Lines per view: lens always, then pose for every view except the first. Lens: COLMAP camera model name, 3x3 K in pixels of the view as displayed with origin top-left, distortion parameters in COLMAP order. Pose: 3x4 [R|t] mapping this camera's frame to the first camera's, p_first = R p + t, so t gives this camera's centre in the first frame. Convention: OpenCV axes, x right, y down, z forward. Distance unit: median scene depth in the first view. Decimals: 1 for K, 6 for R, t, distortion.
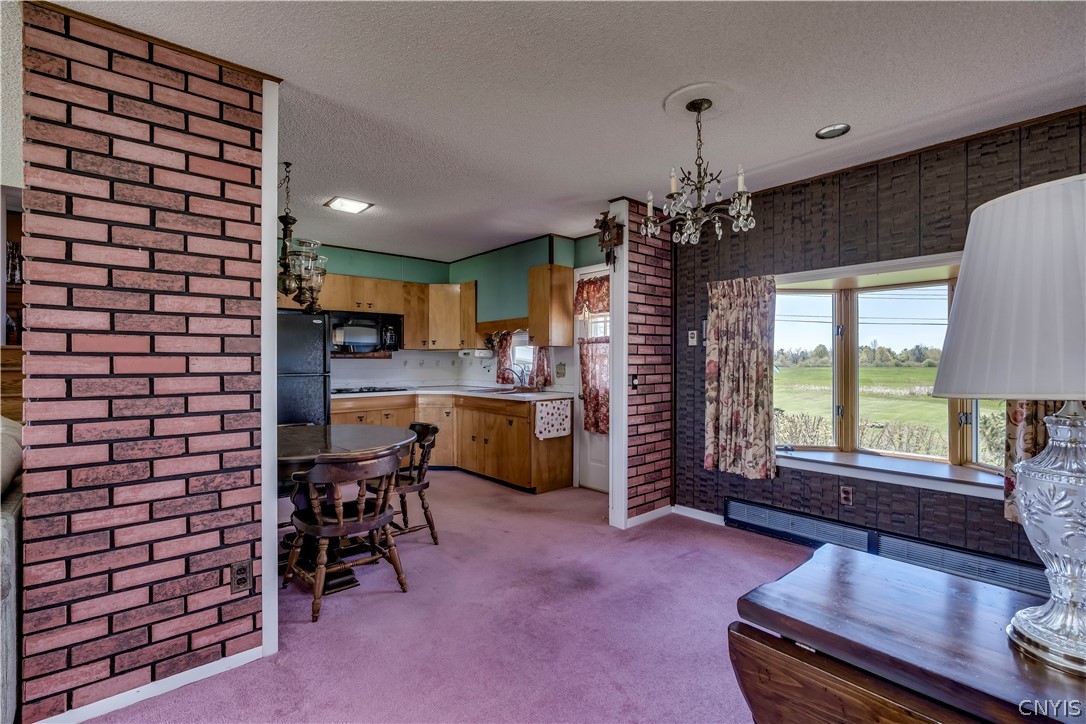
lens RADIAL K [[496.3, 0, 549.2], [0, 496.3, 363.1], [0, 0, 1]] dist [-0.010770, 0.003298]
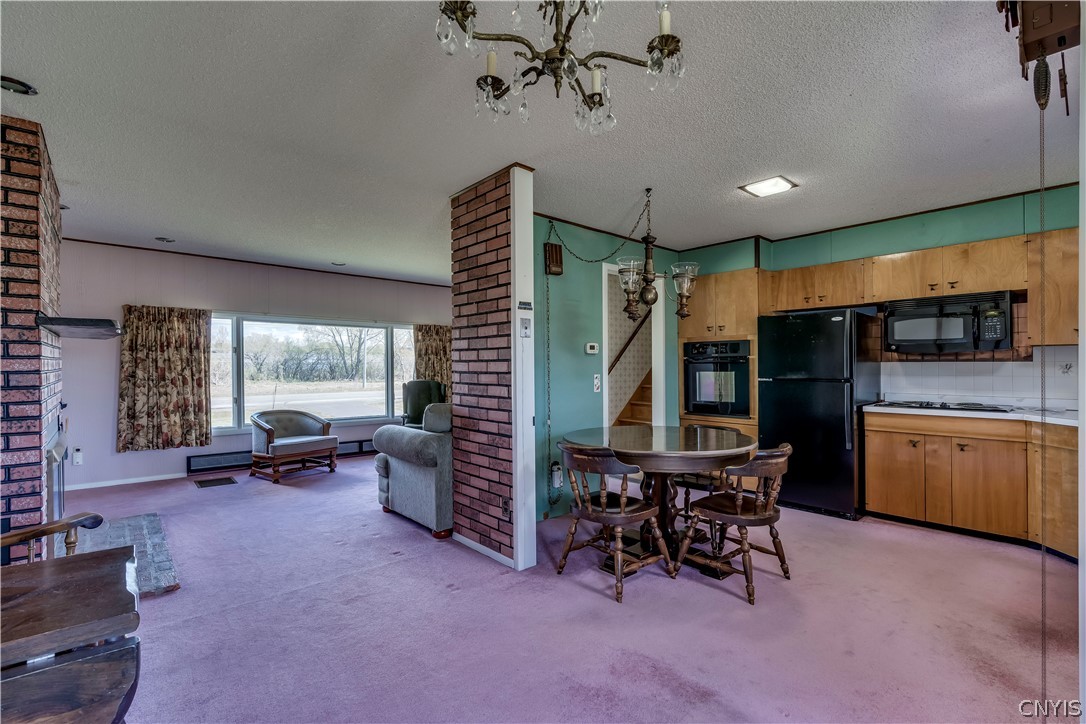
lens RADIAL K [[496.3, 0, 537.5], [0, 496.3, 376.5], [0, 0, 1]] dist [-0.010770, 0.003298]
pose [[-0.015174, 0.020280, -0.999679, 0.499716], [-0.004988, 0.999780, 0.020357, 0.000264], [0.999872, 0.005295, -0.015069, 0.627571]]
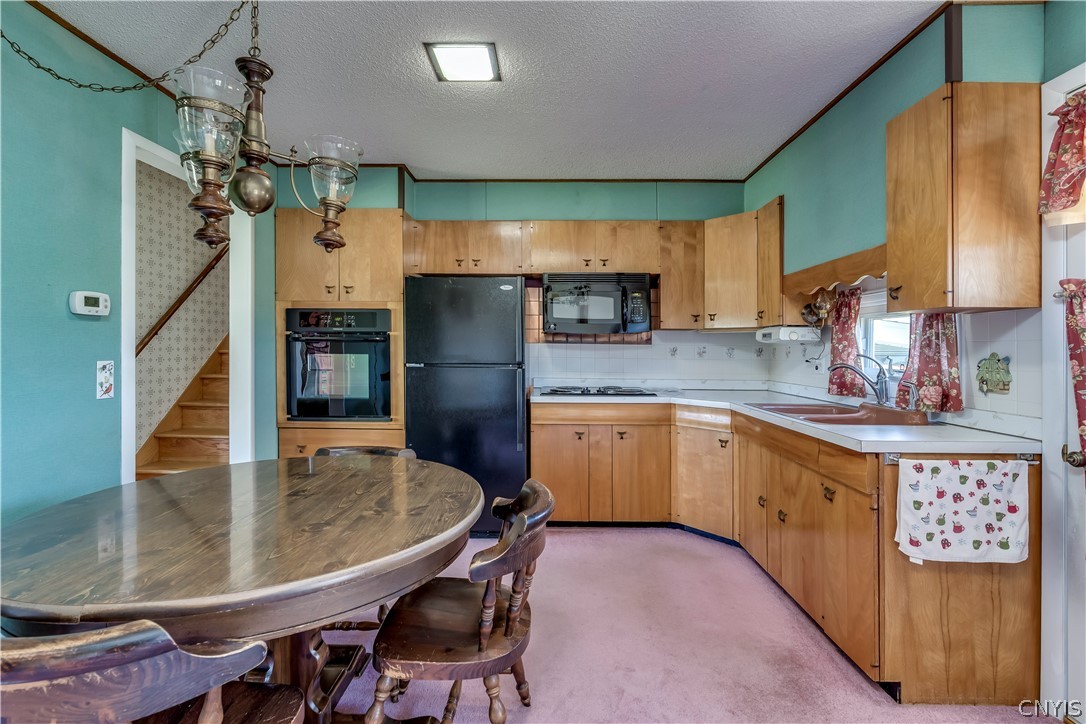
lens RADIAL K [[496.3, 0, 544.1], [0, 496.3, 345.5], [0, 0, 1]] dist [-0.010770, 0.003298]
pose [[0.734276, 0.001652, -0.678849, 0.036359], [-0.012729, 0.999855, -0.011335, 0.002321], [0.678732, 0.016964, 0.734190, 0.681432]]
